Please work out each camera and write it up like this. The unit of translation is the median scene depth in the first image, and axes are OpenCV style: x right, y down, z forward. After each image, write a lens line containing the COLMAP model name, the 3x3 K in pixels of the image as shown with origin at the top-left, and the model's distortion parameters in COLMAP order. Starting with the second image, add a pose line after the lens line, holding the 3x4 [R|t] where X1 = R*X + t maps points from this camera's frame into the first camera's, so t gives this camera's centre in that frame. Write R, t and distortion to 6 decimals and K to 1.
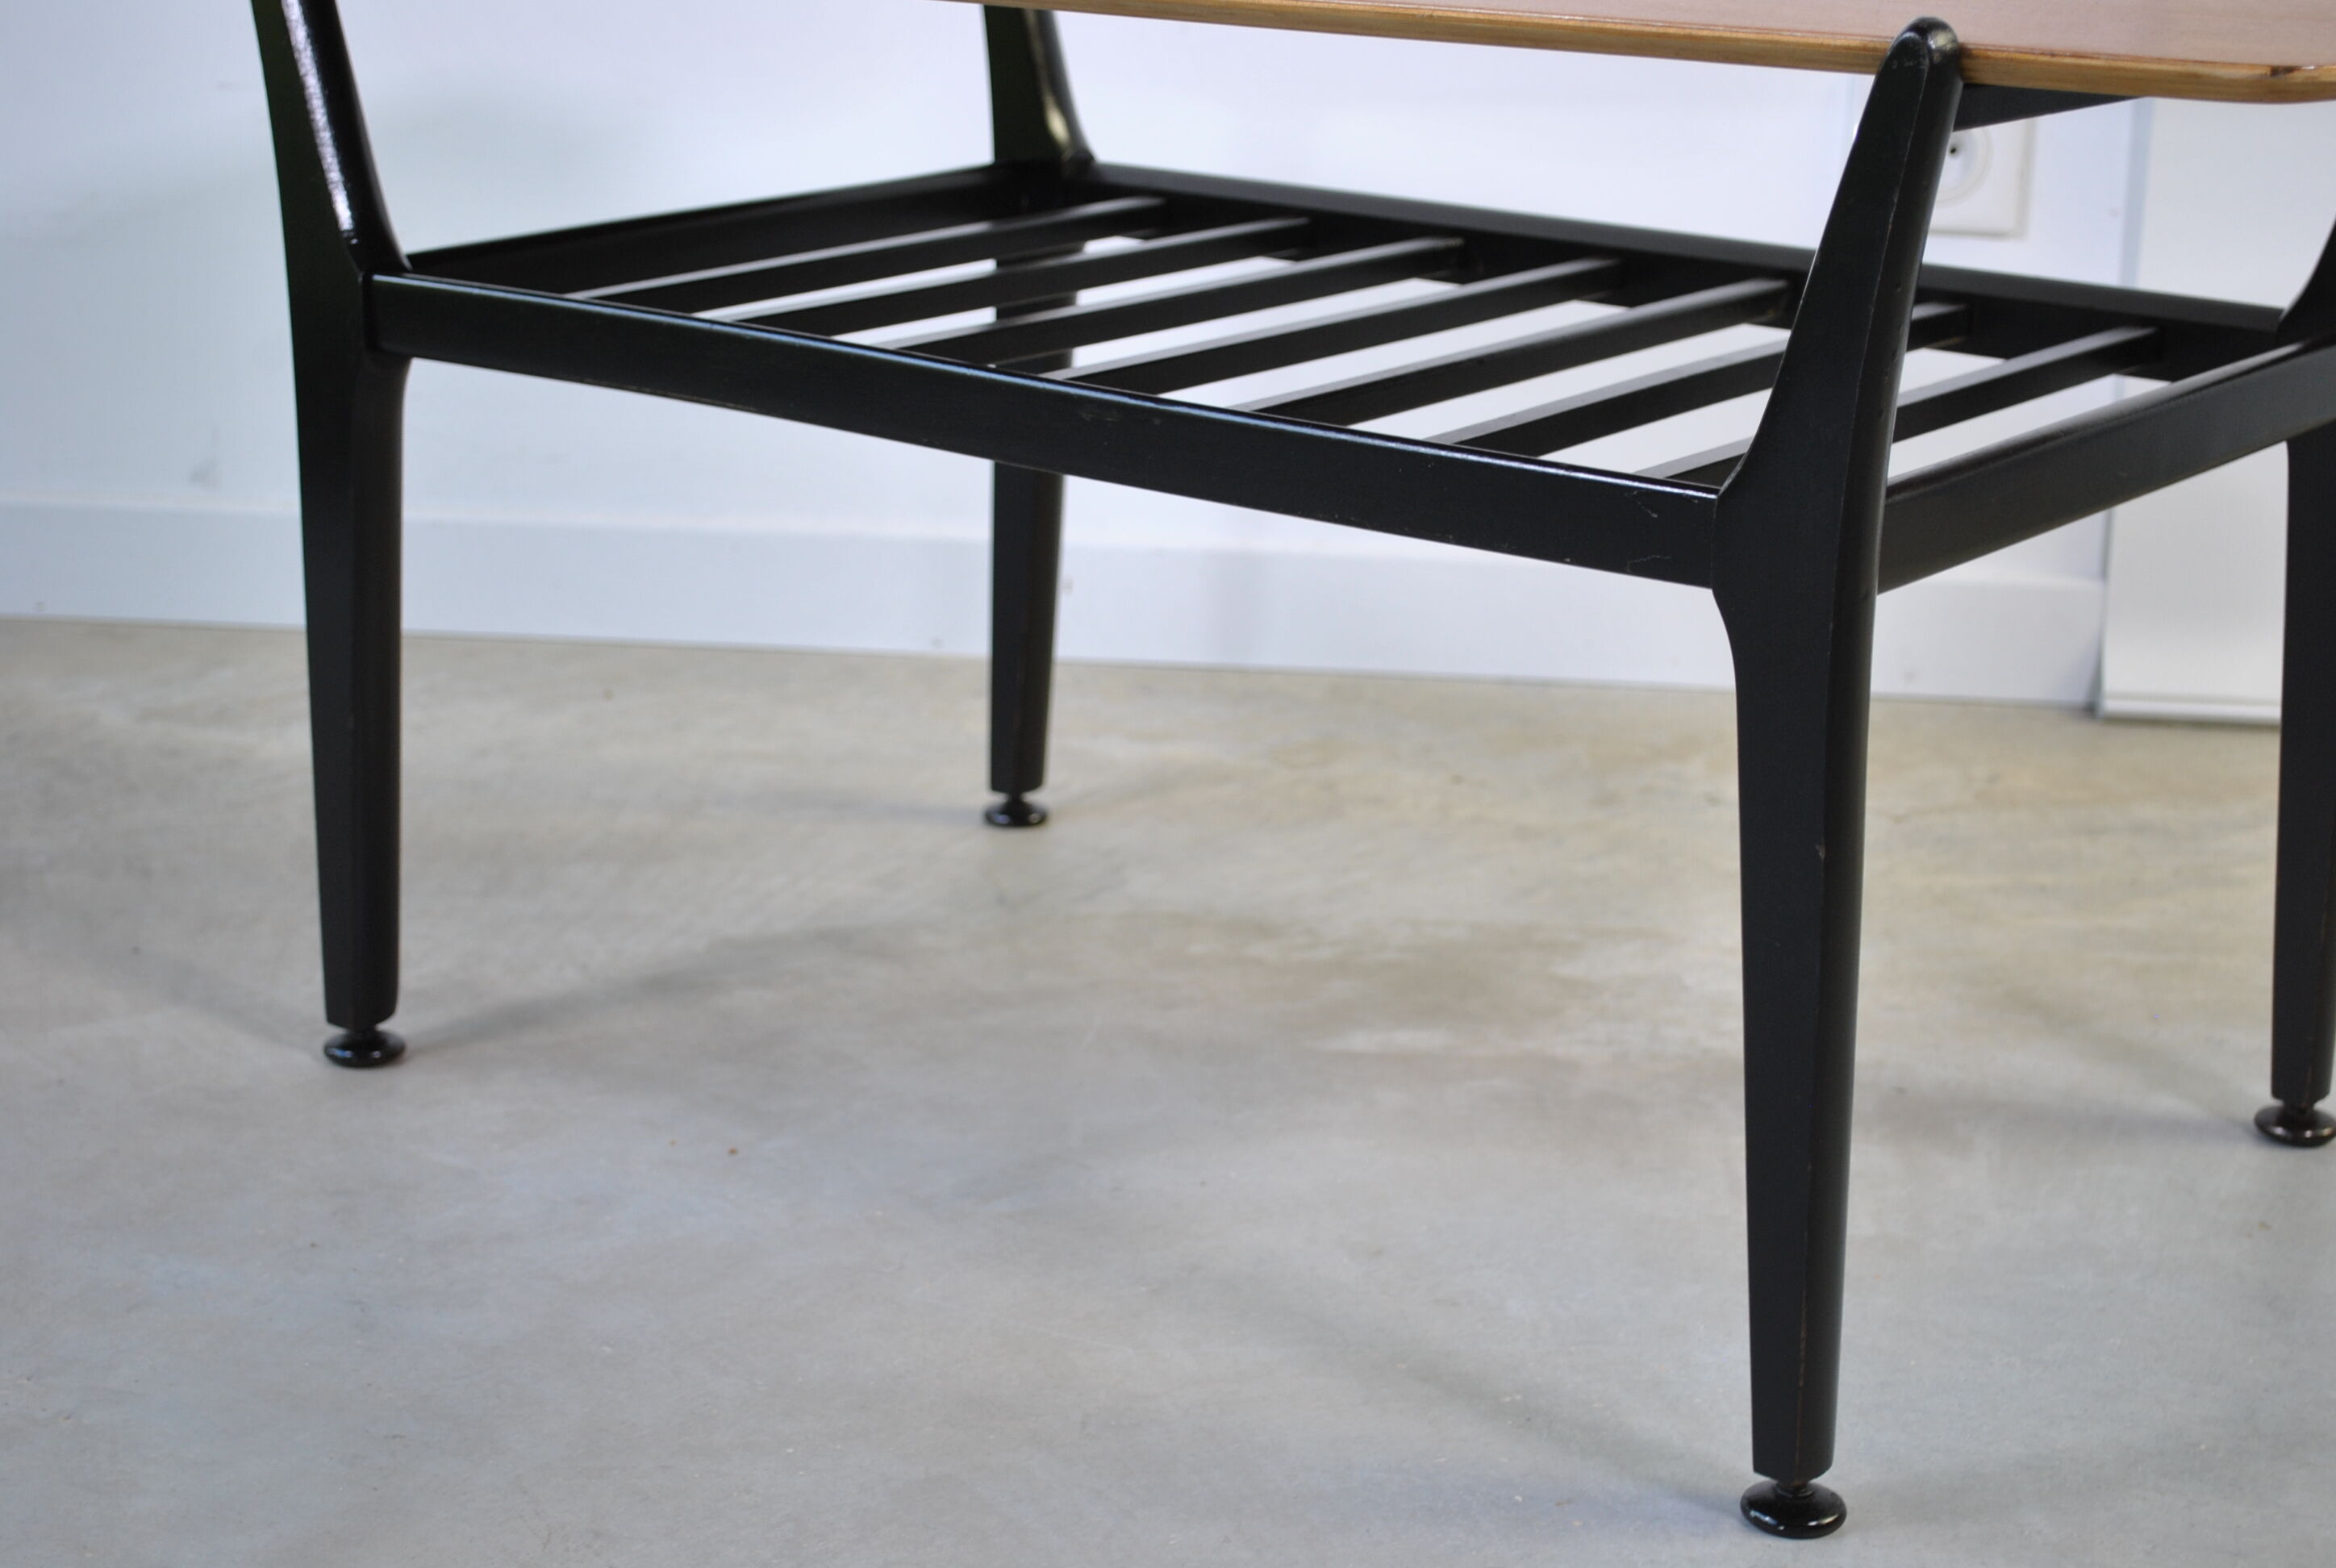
lens RADIAL K [[4063.5, 0, 1176.6], [0, 4063.5, 777.3], [0, 0, 1]] dist [0.010996, 0.000000]
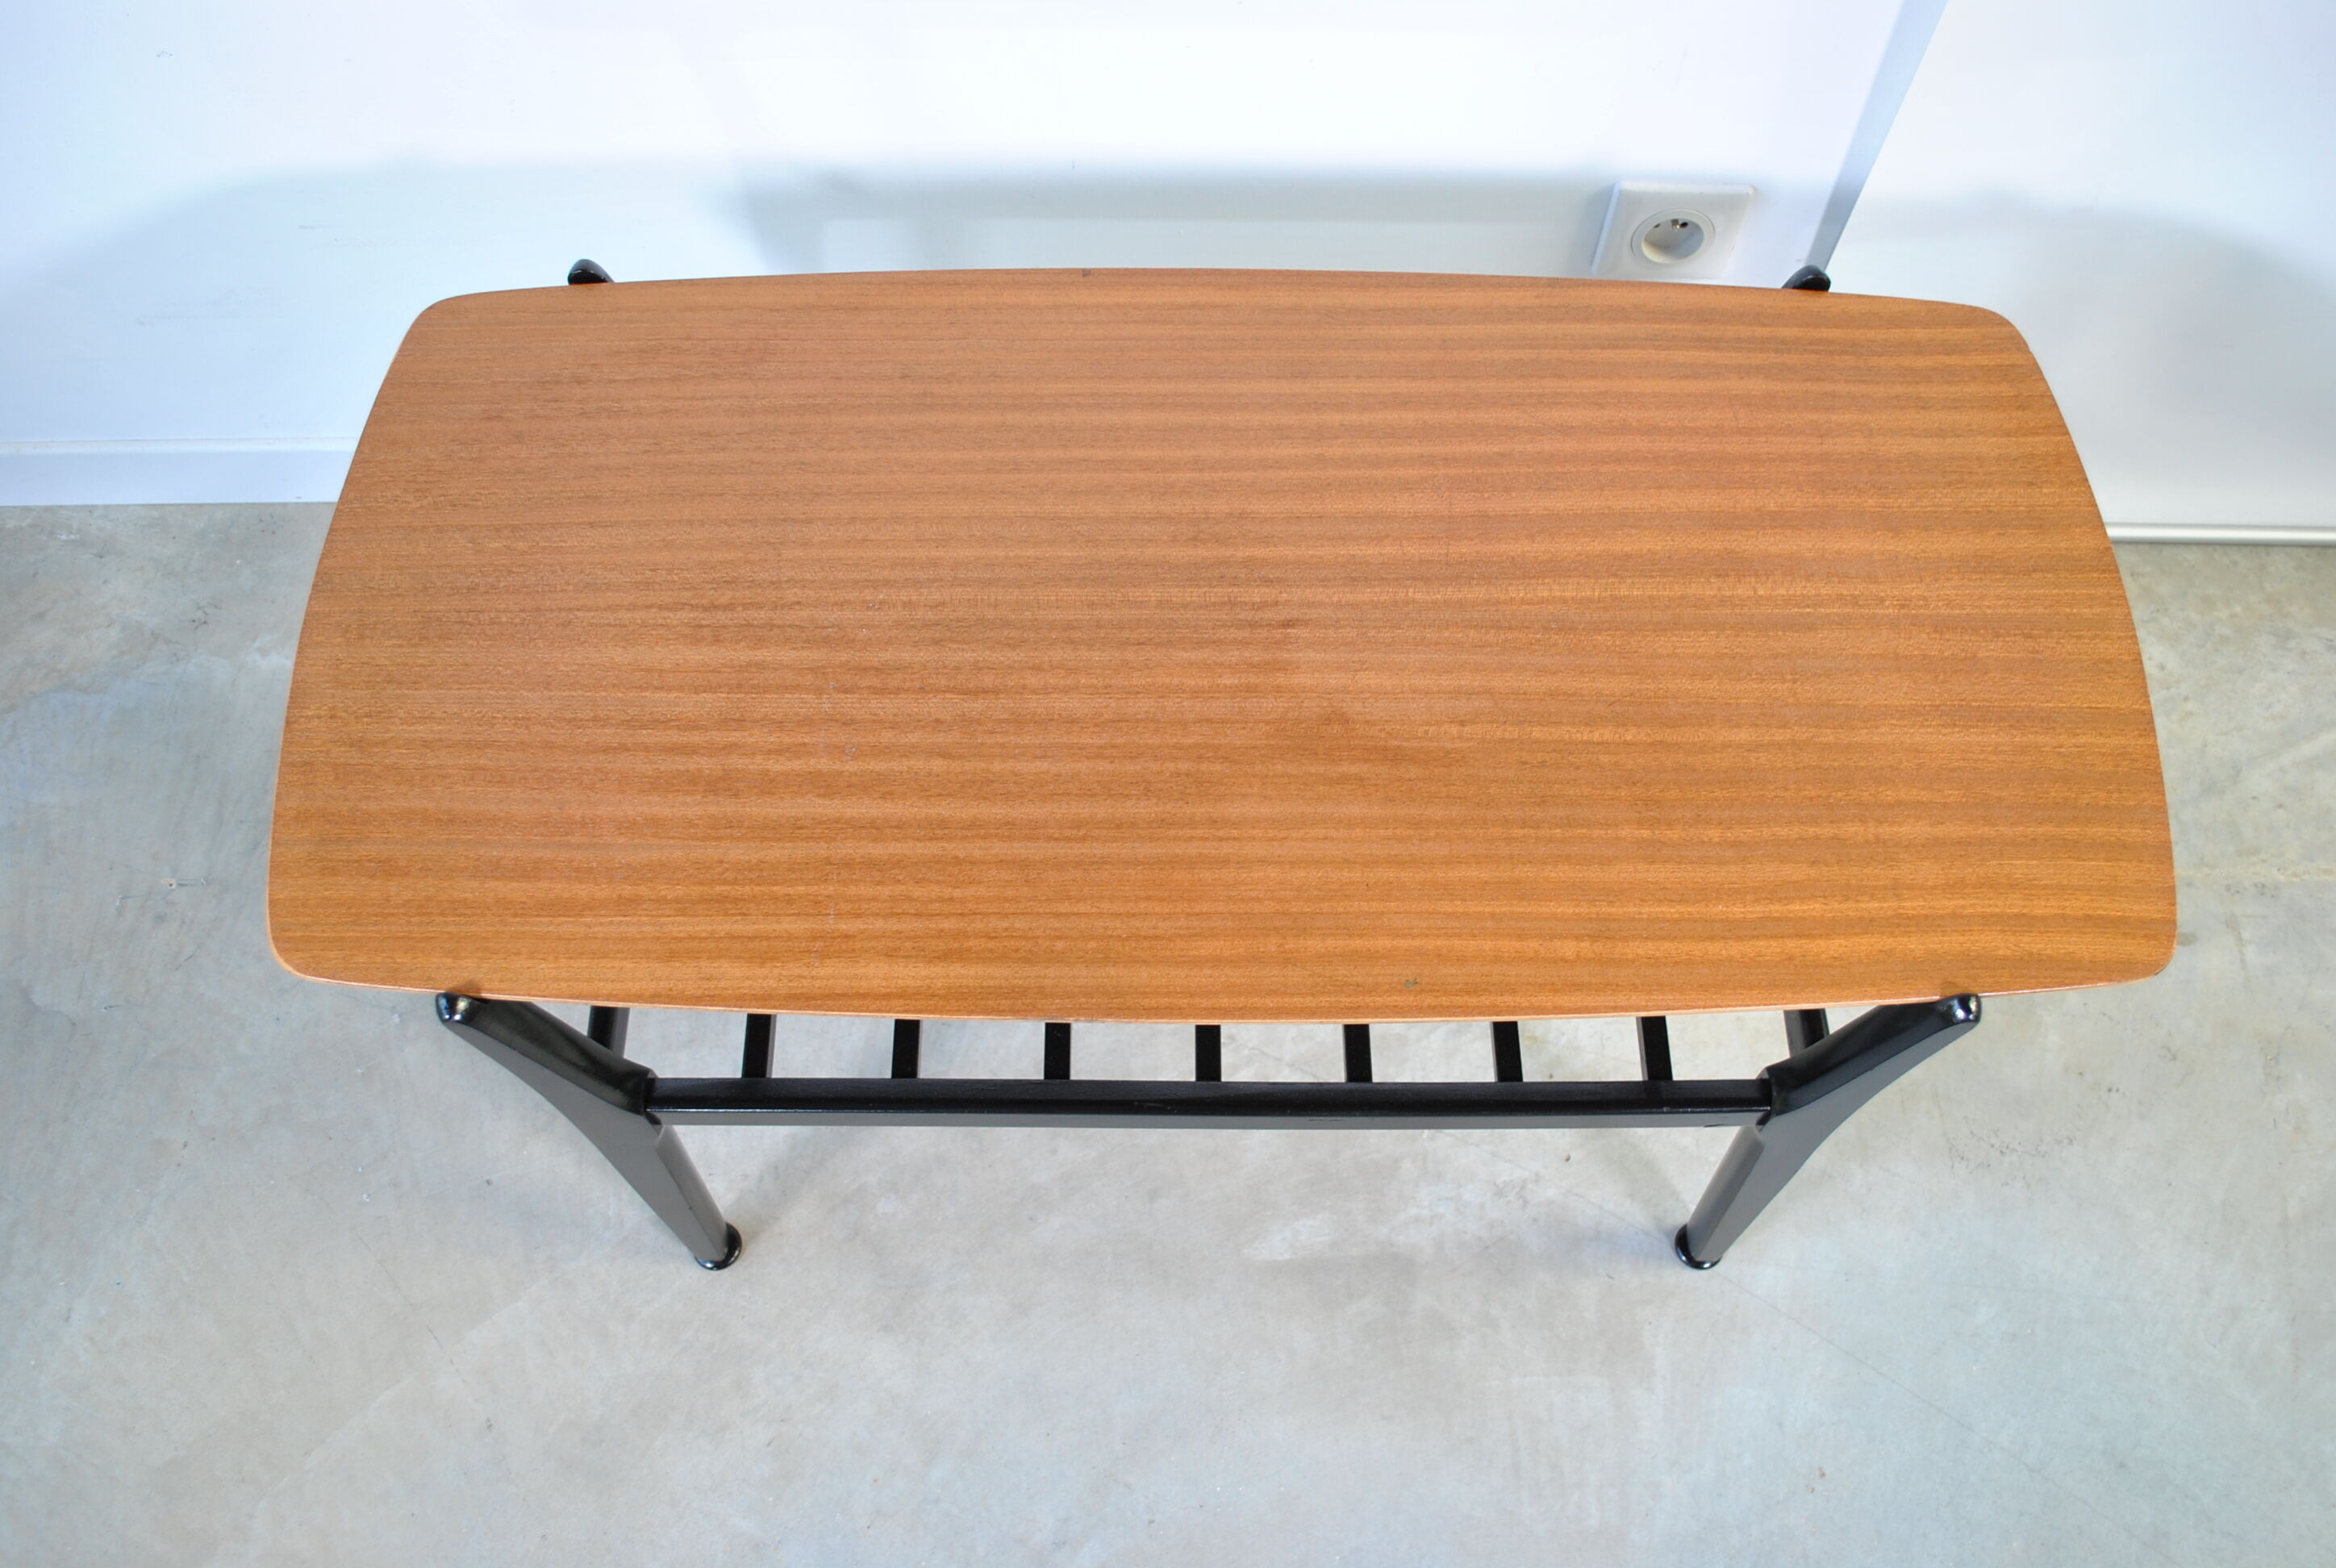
lens RADIAL K [[1962.1, 0, 1179.9], [0, 1962.1, 775.2], [0, 0, 1]] dist [-0.077344, 0.006691]
pose [[0.995775, -0.087981, 0.026298, 0.002832], [0.042289, 0.693583, 0.719134, -0.637226], [-0.081510, -0.714984, 0.694374, 0.620082]]
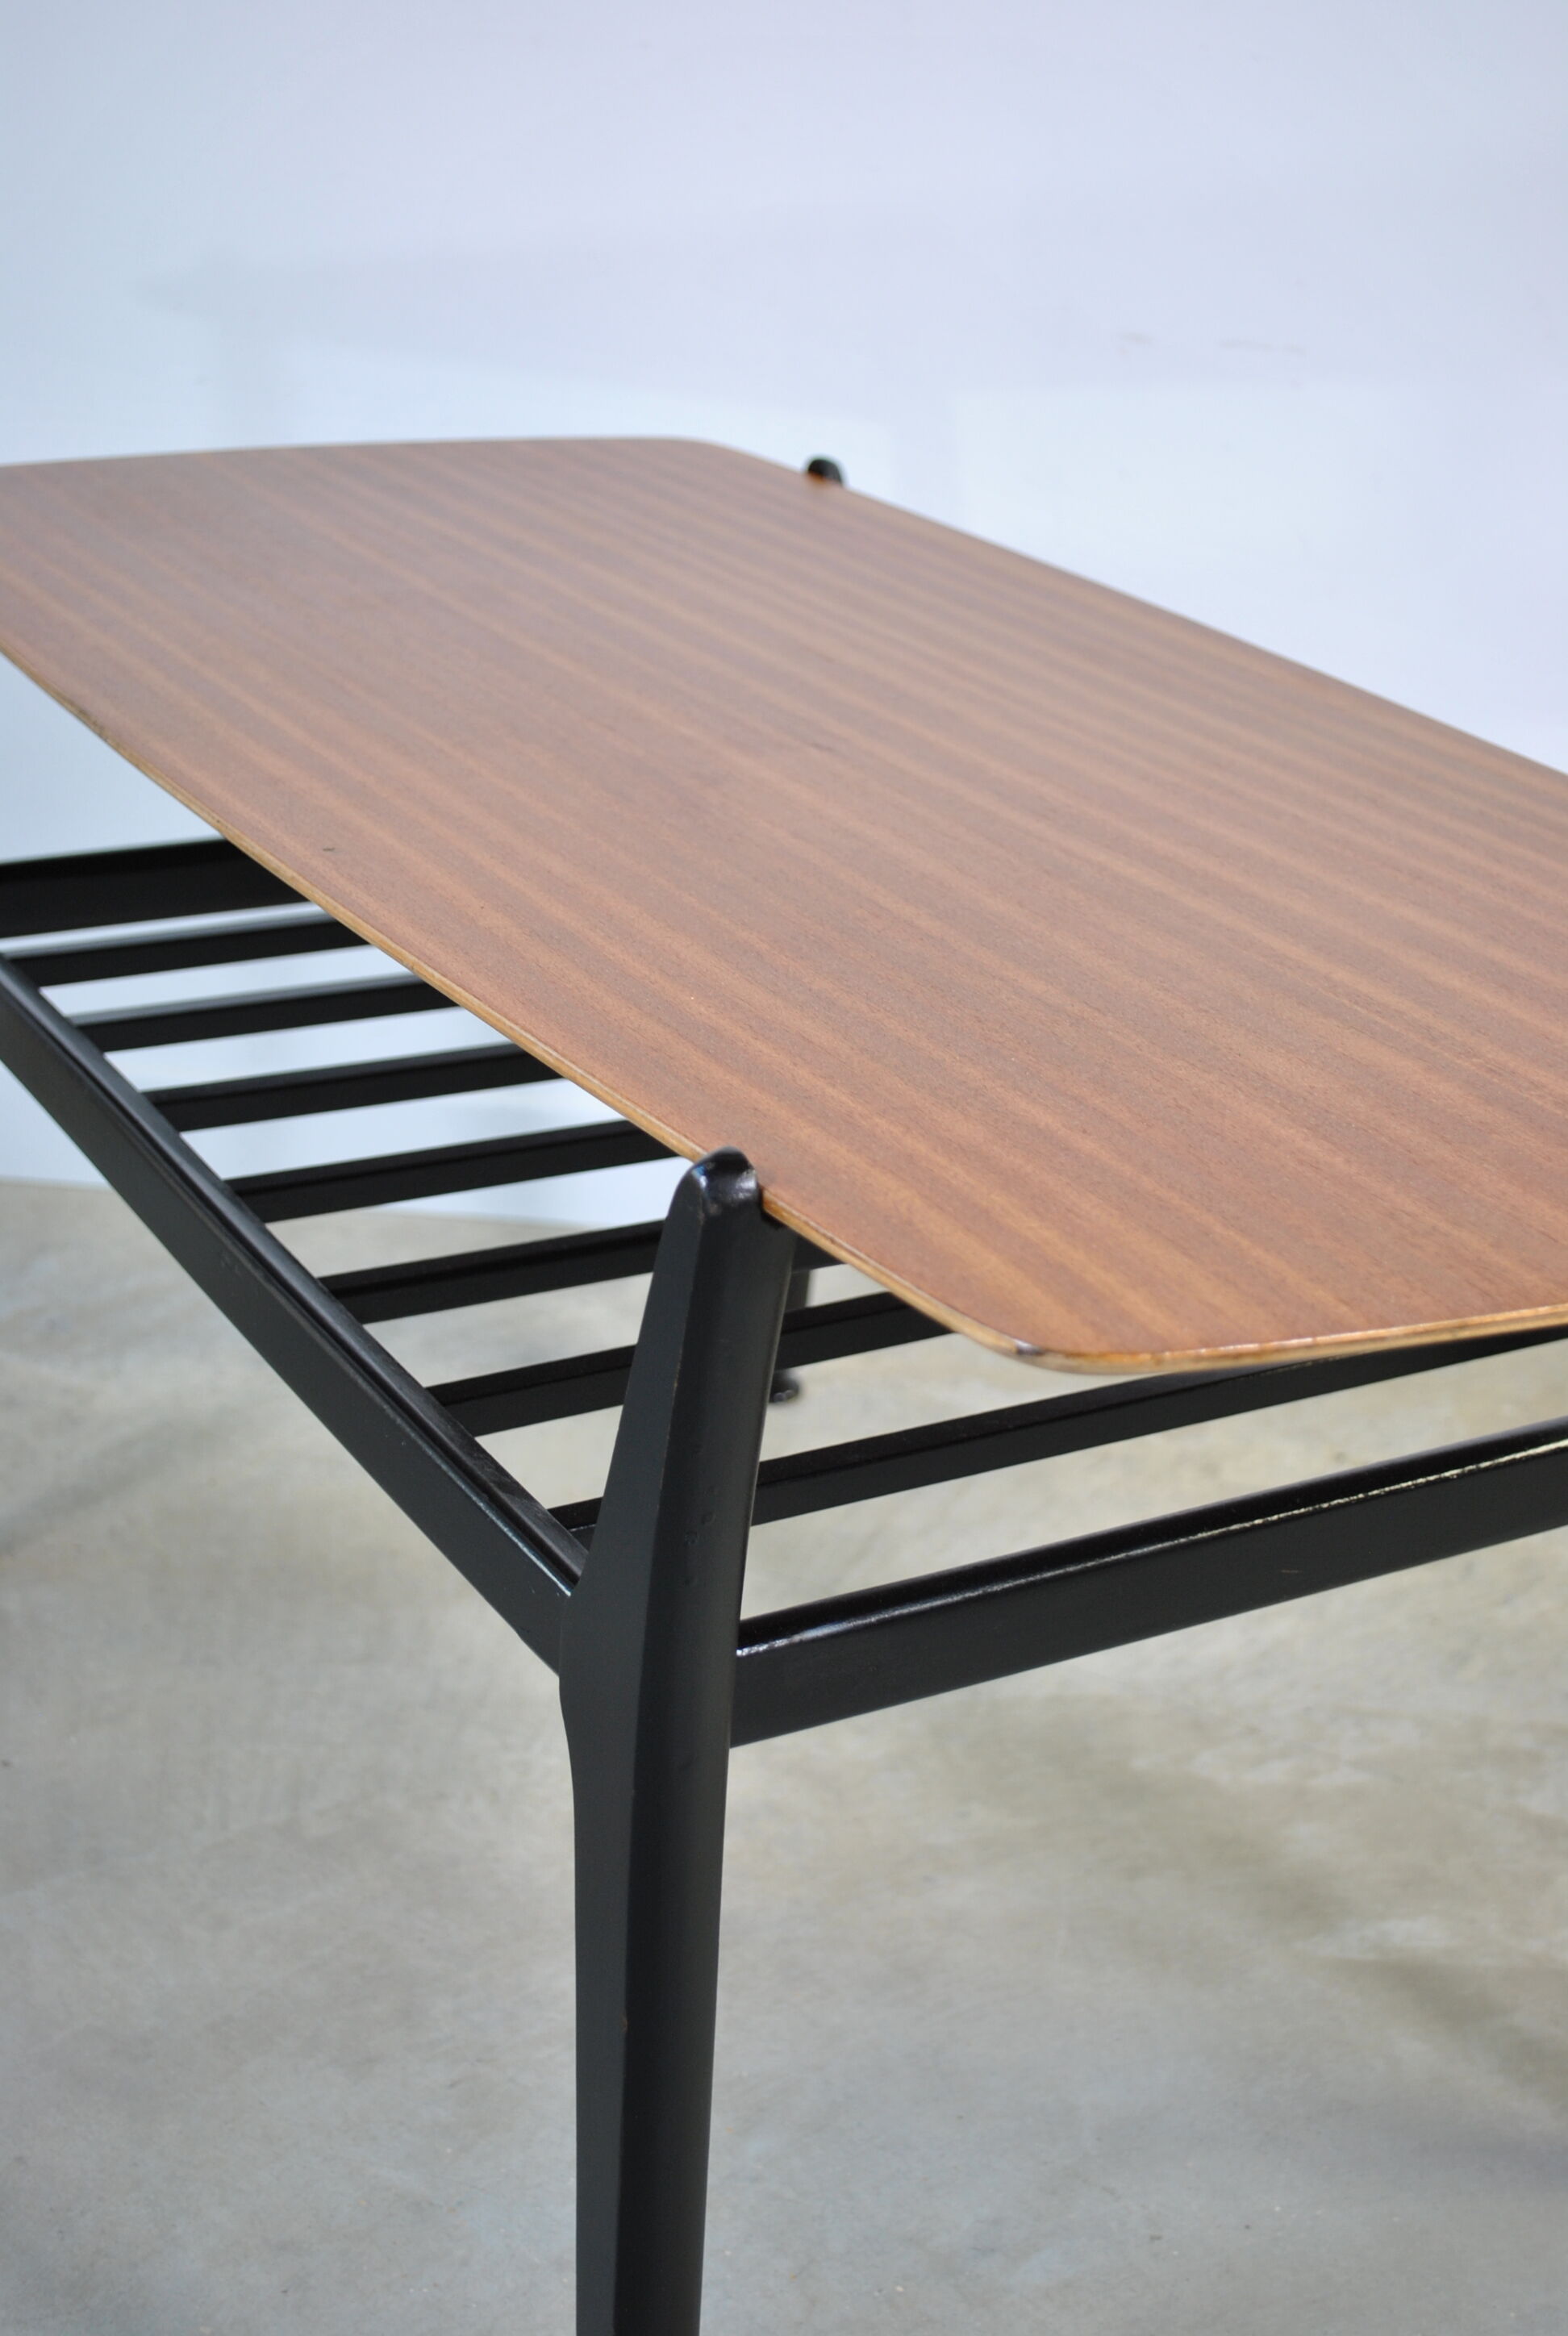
lens RADIAL K [[3294.4, 0, 759.9], [0, 3294.4, 1165.4], [0, 0, 1]] dist [-0.011525, 0.000000]
pose [[0.999179, 0.024880, 0.031988, -0.121513], [-0.028589, 0.992209, 0.121263, -0.202598], [-0.028722, -0.122078, 0.992105, 0.293650]]
